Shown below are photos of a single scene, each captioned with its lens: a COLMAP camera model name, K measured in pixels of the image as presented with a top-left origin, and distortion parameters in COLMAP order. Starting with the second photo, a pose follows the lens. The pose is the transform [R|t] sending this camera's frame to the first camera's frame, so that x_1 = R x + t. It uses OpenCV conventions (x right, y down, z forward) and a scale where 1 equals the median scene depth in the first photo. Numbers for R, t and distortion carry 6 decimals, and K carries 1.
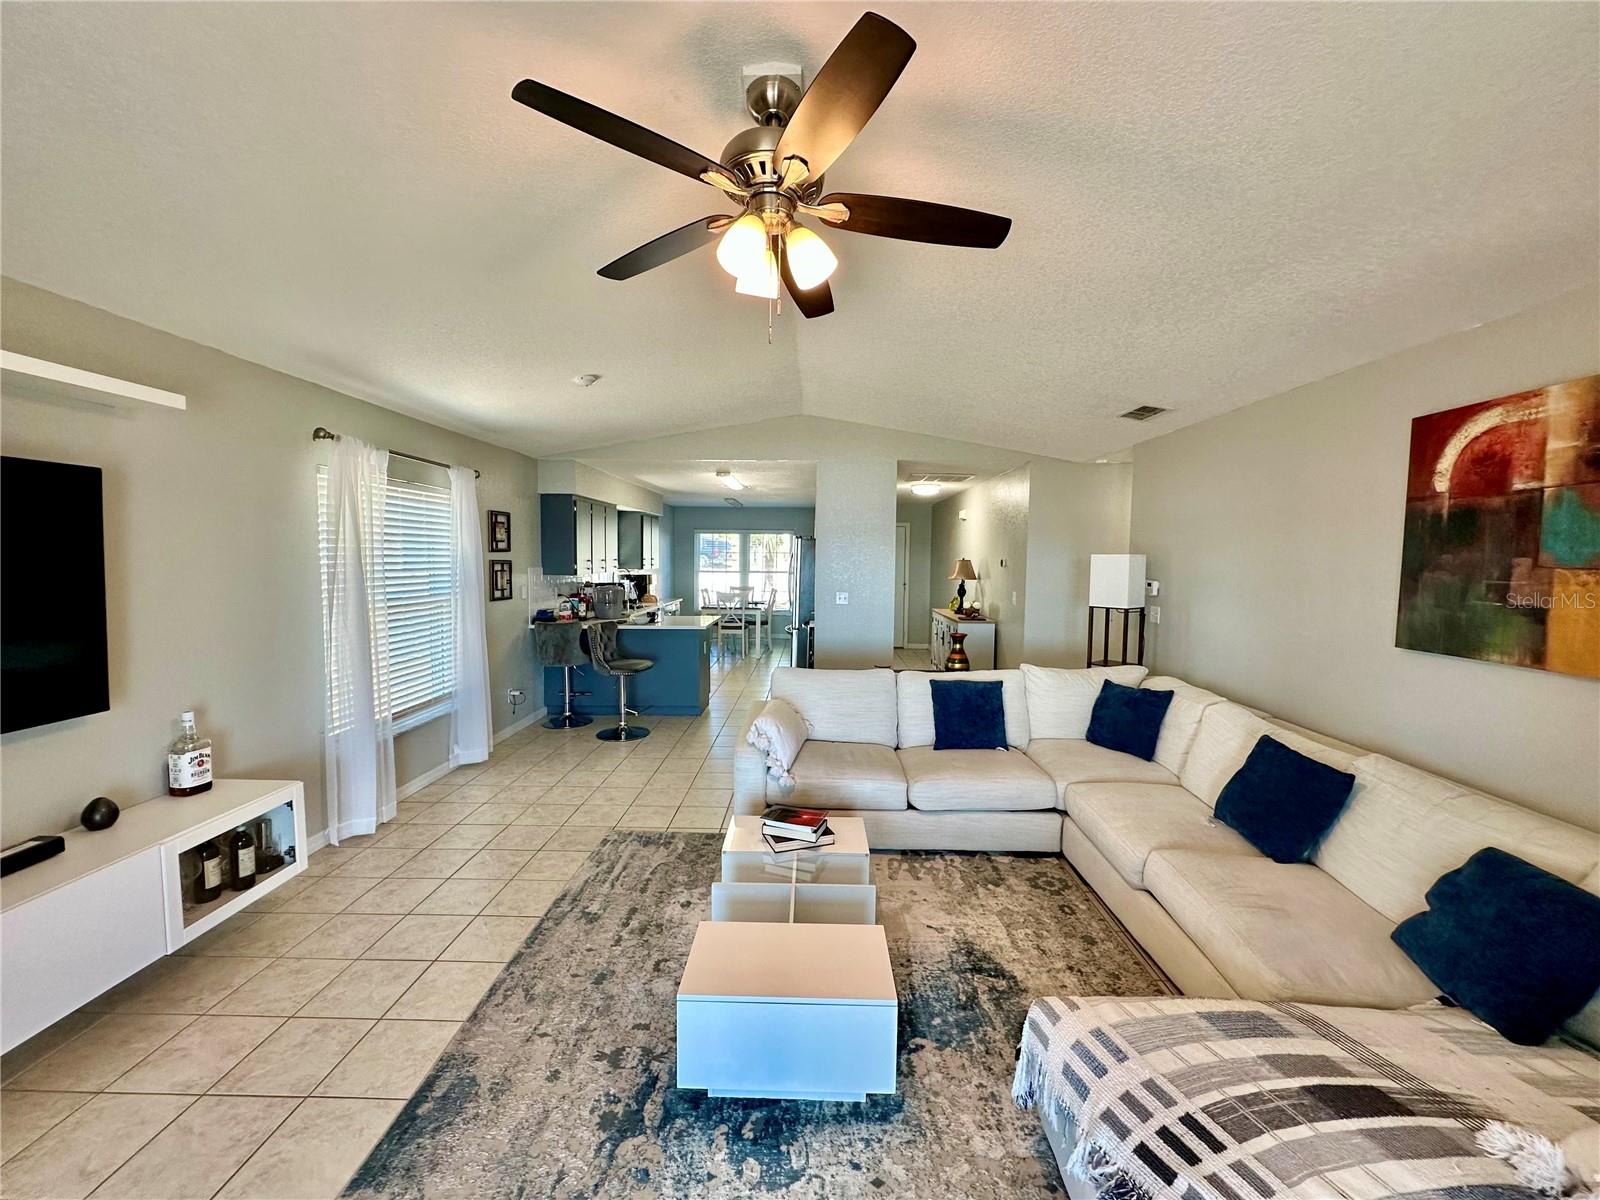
lens RADIAL K [[630.7, 0, 800.0], [0, 630.7, 600.0], [0, 0, 1]] dist [-0.011672, -0.000021]
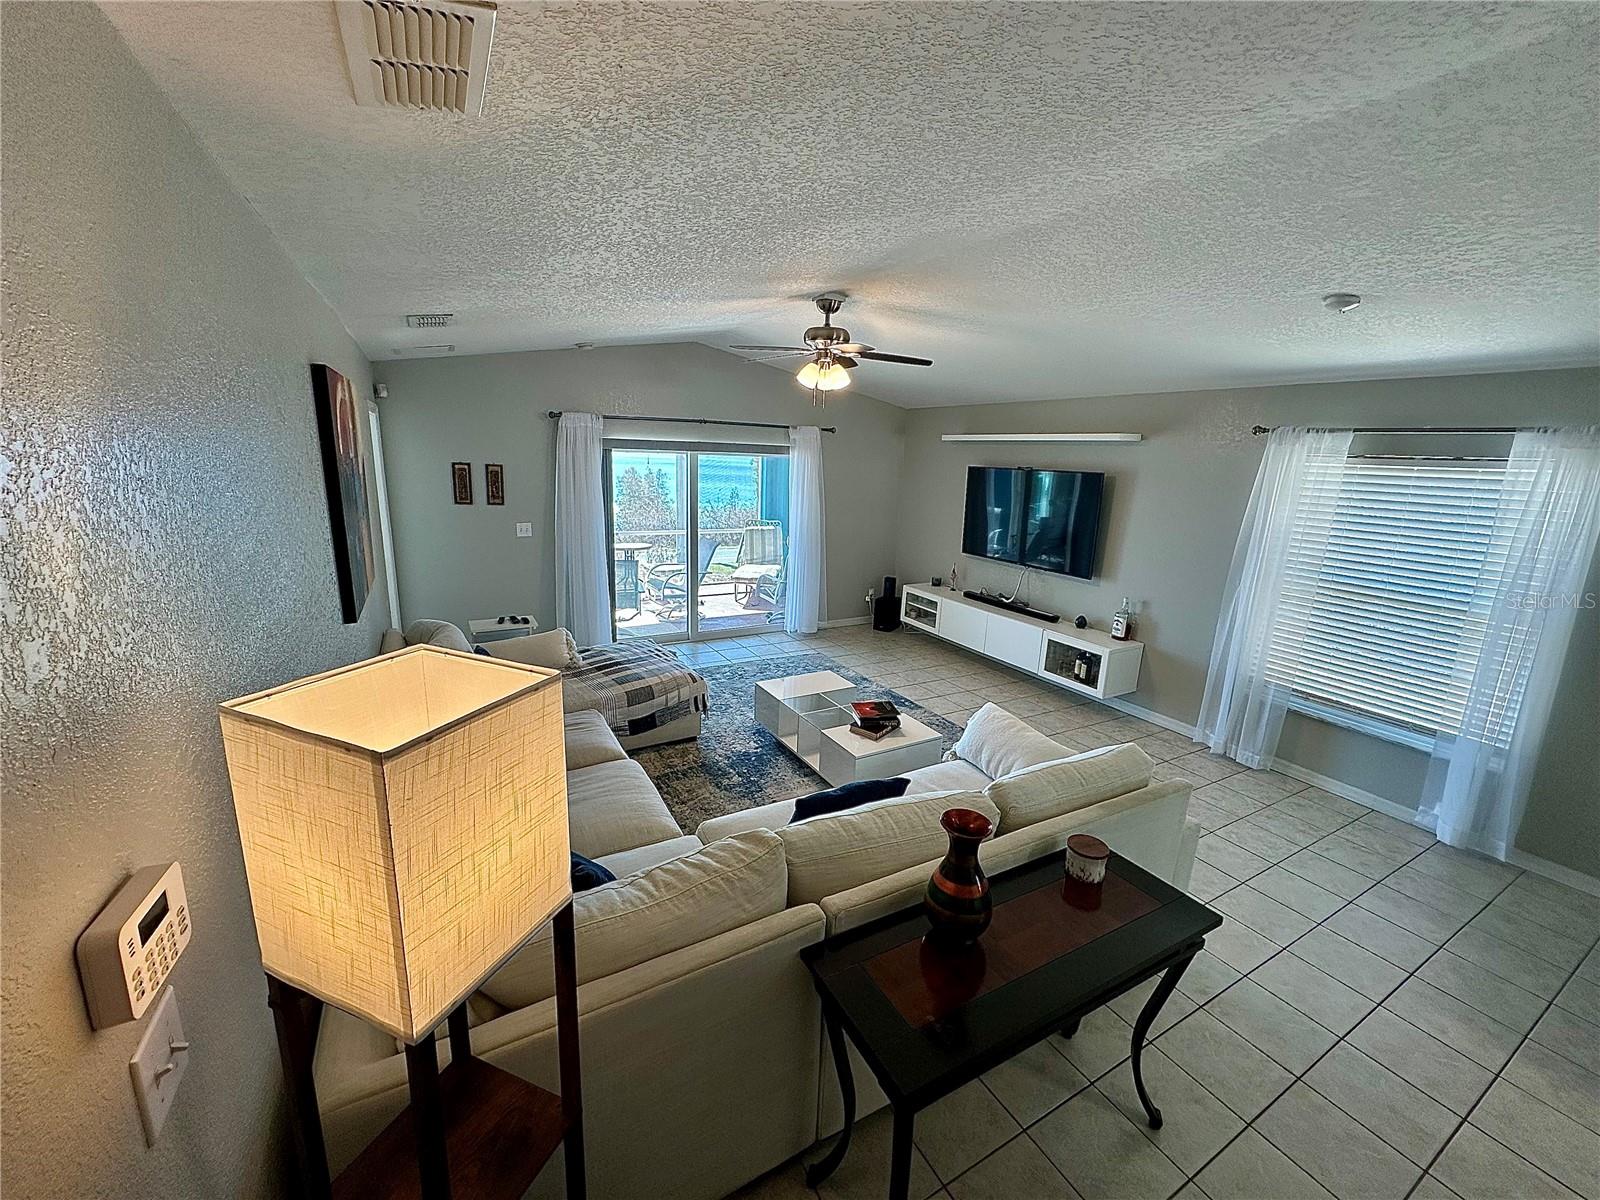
lens RADIAL K [[630.7, 0, 800.0], [0, 630.7, 600.0], [0, 0, 1]] dist [-0.011672, -0.000021]
pose [[-0.861093, 0.075204, -0.502855, 0.586057], [-0.085126, 0.953717, 0.288404, -0.194990], [0.501271, 0.291148, -0.814838, 1.434998]]
